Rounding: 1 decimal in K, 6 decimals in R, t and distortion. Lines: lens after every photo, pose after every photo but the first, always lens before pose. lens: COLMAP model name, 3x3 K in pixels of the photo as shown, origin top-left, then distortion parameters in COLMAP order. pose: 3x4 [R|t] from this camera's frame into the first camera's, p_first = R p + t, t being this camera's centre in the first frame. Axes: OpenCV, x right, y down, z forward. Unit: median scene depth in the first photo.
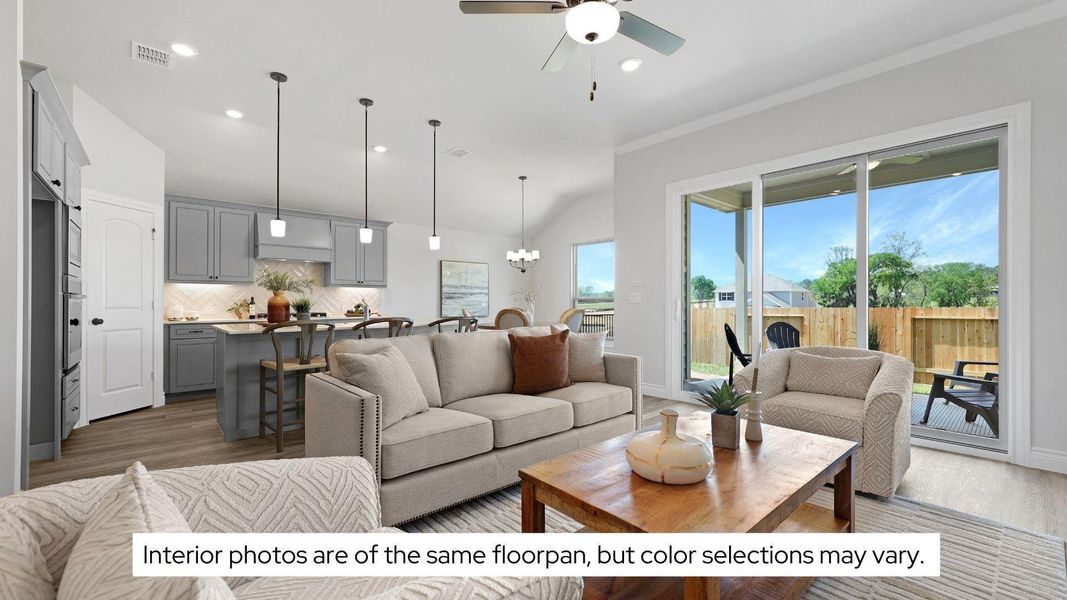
lens RADIAL K [[434.9, 0, 532.3], [0, 434.9, 297.3], [0, 0, 1]] dist [0.001071, 0.001122]
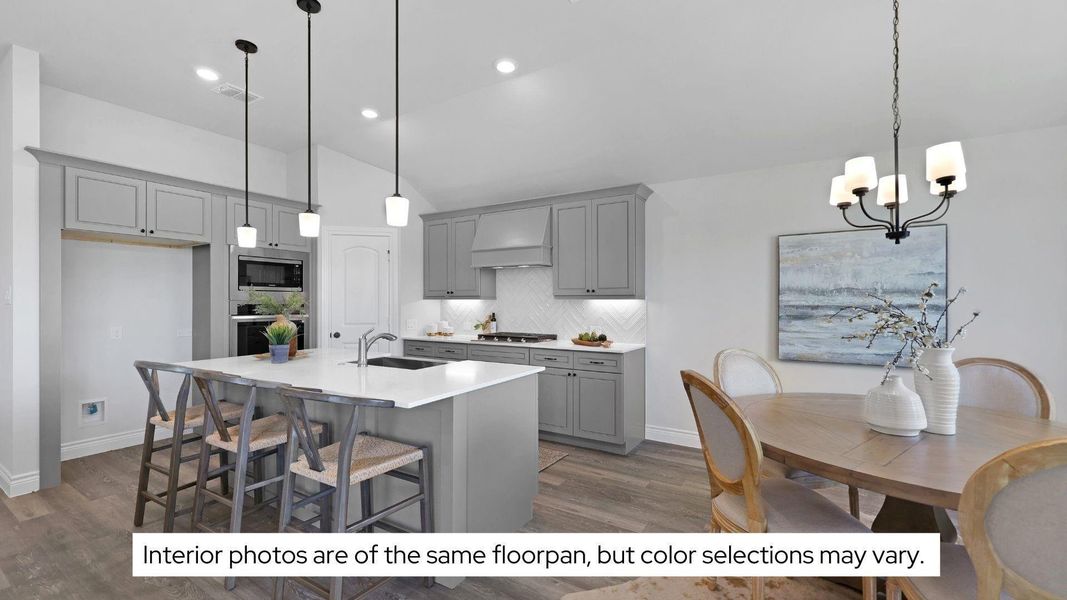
lens RADIAL K [[434.9, 0, 523.3], [0, 434.9, 304.1], [0, 0, 1]] dist [0.001071, 0.001122]
pose [[0.282224, 0.004442, -0.959338, 0.179222], [0.009110, 0.999932, 0.007310, -0.020377], [0.959305, -0.010802, 0.282164, 0.694618]]
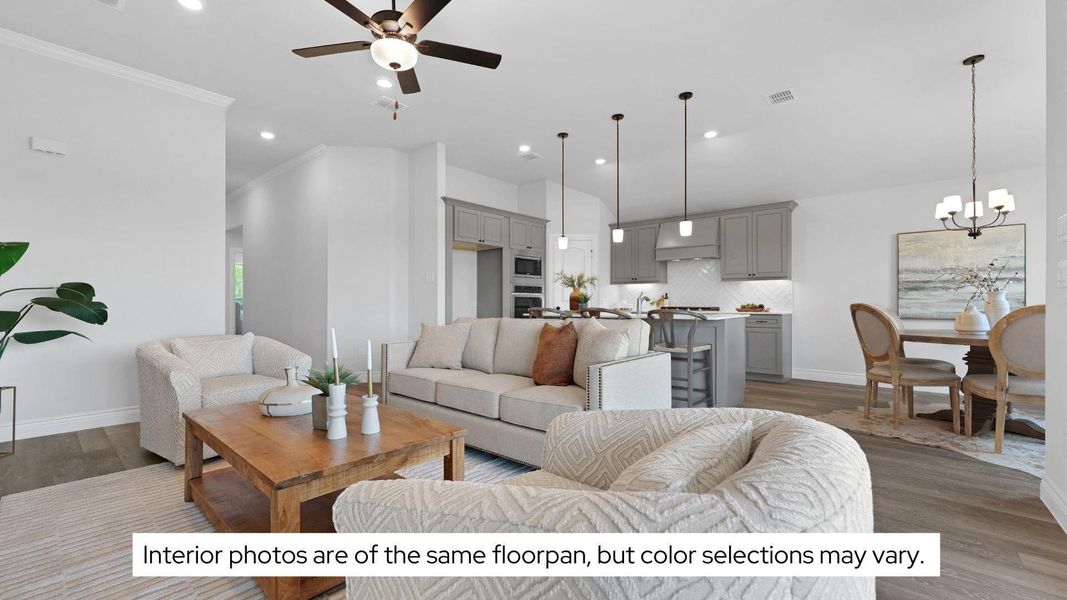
lens RADIAL K [[434.9, 0, 525.0], [0, 434.9, 303.7], [0, 0, 1]] dist [0.001071, 0.001122]
pose [[0.132208, 0.002840, -0.991218, 0.438606], [0.010751, 0.999933, 0.004299, 0.016843], [0.991164, -0.011225, 0.132168, 0.382133]]
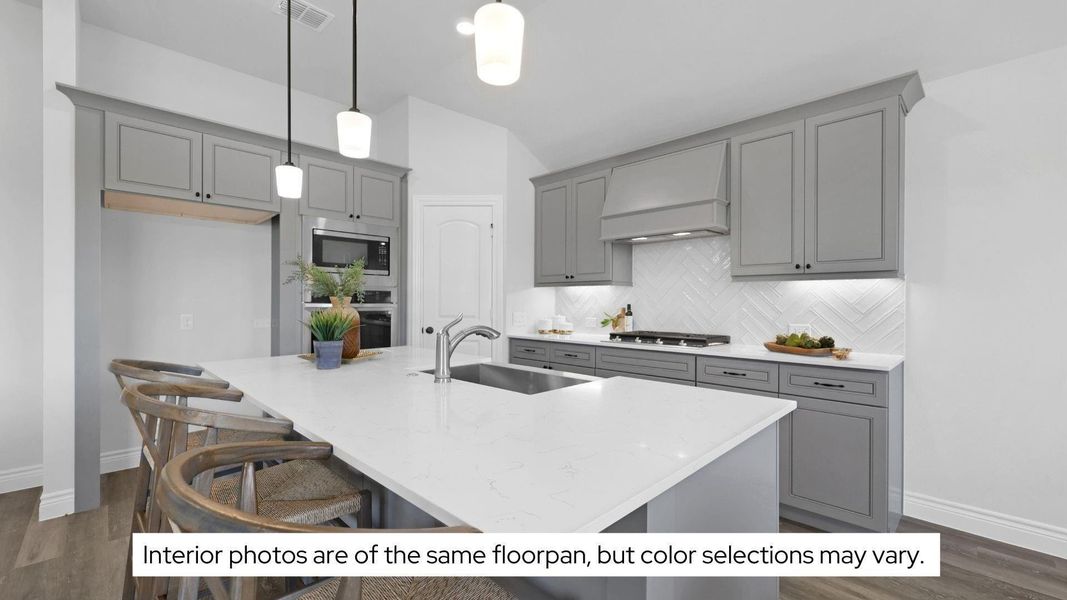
lens RADIAL K [[434.9, 0, 521.8], [0, 434.9, 305.4], [0, 0, 1]] dist [0.001071, 0.001122]
pose [[0.047382, 0.007807, -0.998846, -0.013474], [0.004365, 0.999958, 0.008023, -0.003729], [0.998867, -0.004740, 0.047346, 0.696575]]
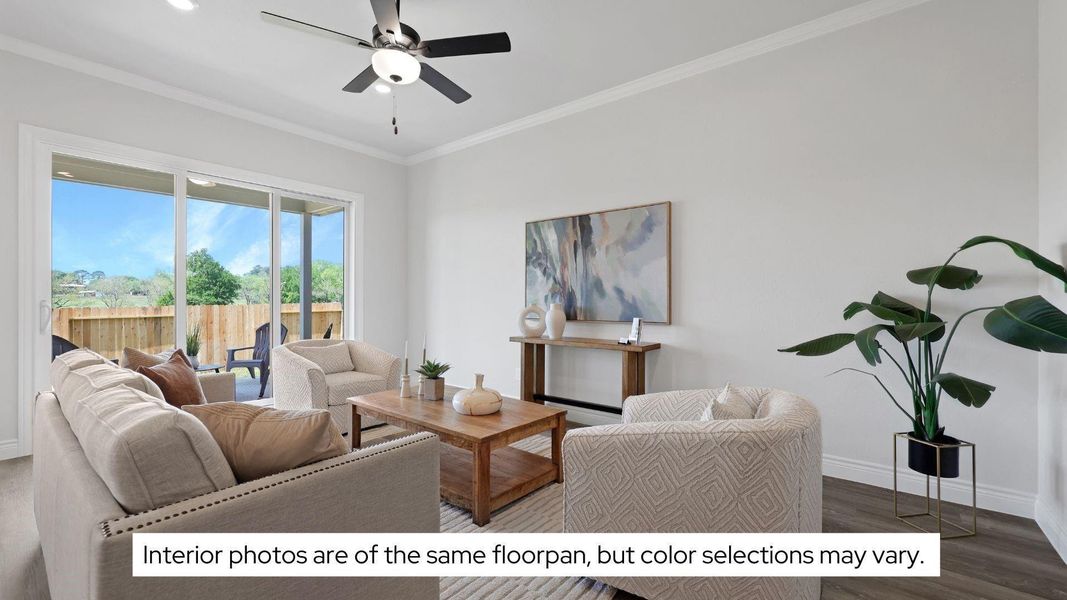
lens RADIAL K [[434.9, 0, 527.6], [0, 434.9, 299.4], [0, 0, 1]] dist [0.001071, 0.001122]
pose [[-0.163302, 0.003981, 0.986568, -0.336652], [-0.013811, 0.999885, -0.006321, -0.004216], [-0.986479, -0.014657, -0.163228, 0.268542]]
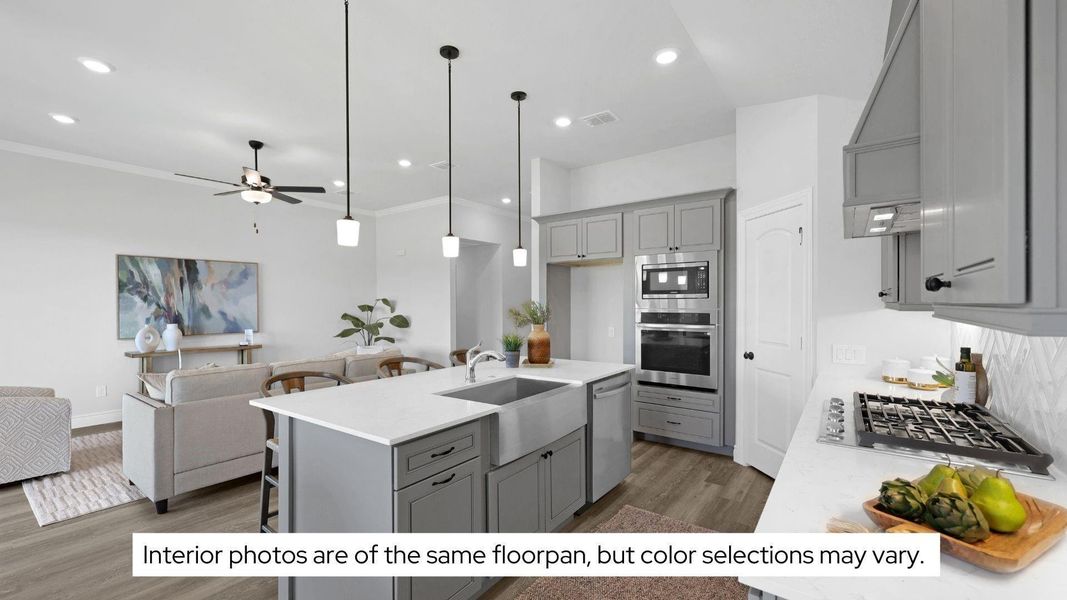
lens RADIAL K [[434.9, 0, 533.3], [0, 434.9, 307.1], [0, 0, 1]] dist [0.001071, 0.001122]
pose [[-0.977542, 0.008096, -0.210586, -0.227858], [0.008436, 0.999964, -0.000715, -0.027799], [0.210572, -0.002475, -0.977575, 1.060864]]
